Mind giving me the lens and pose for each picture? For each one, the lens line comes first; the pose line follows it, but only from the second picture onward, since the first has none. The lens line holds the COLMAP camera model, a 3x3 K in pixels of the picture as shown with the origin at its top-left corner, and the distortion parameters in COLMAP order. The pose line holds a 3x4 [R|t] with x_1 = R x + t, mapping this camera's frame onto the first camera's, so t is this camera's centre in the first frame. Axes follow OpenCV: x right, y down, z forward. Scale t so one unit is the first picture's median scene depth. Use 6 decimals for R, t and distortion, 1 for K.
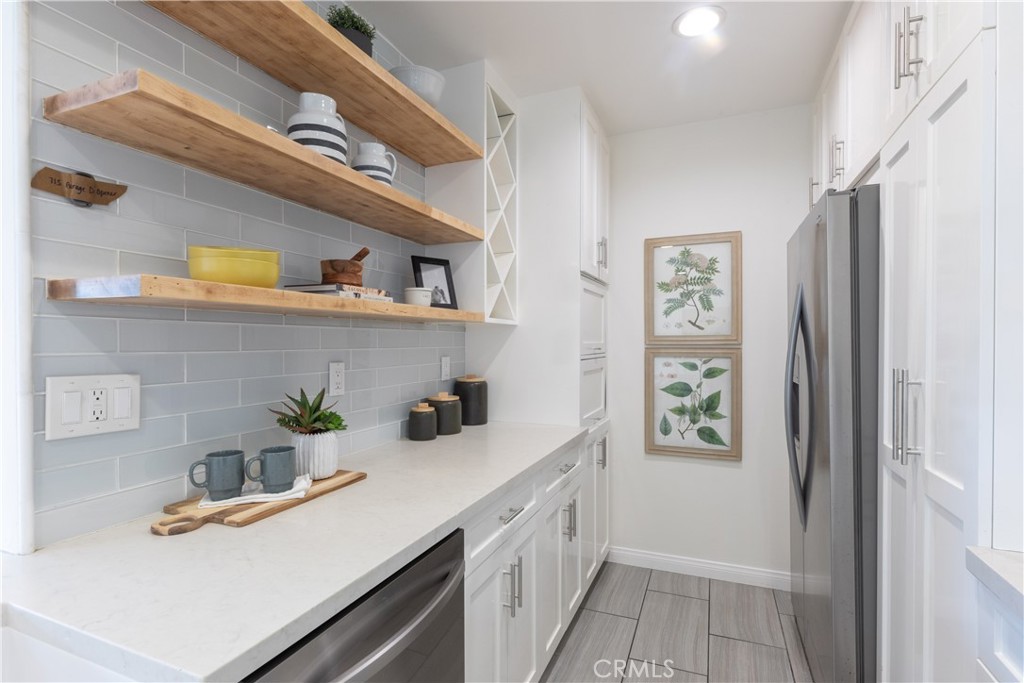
lens RADIAL K [[506.4, 0, 512.7], [0, 506.4, 345.0], [0, 0, 1]] dist [0.000717, -0.000015]
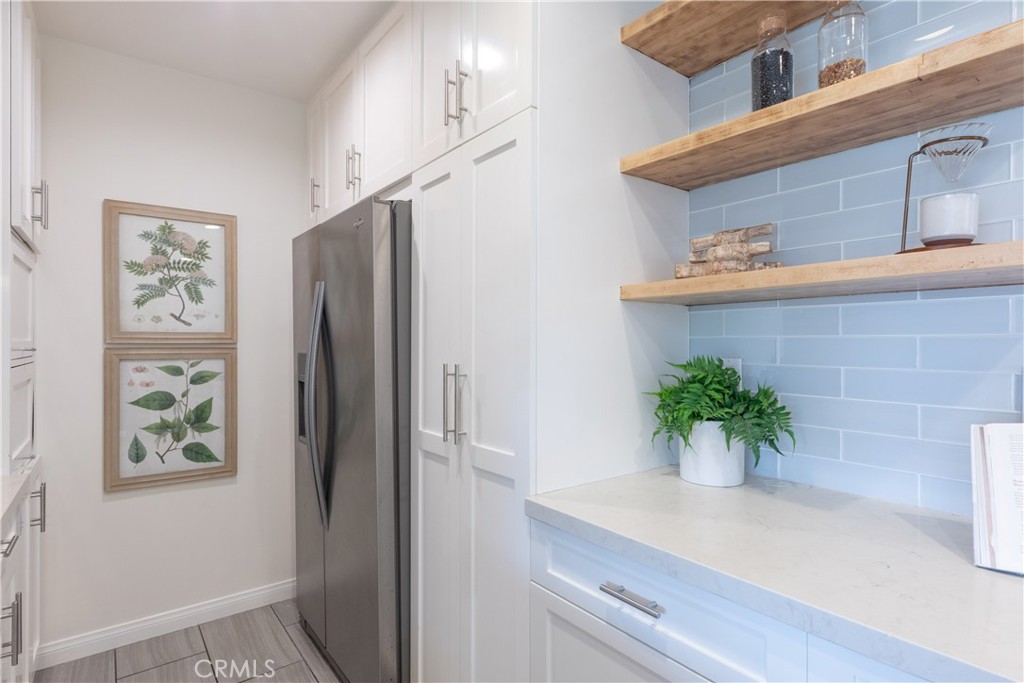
lens RADIAL K [[522.4, 0, 512.9], [0, 522.4, 342.0], [0, 0, 1]] dist [0.006566, 0.000252]
pose [[0.508228, 0.005221, 0.861207, -0.092211], [0.000256, 0.999981, -0.006214, 0.001690], [-0.861223, 0.003378, 0.508217, 0.113545]]
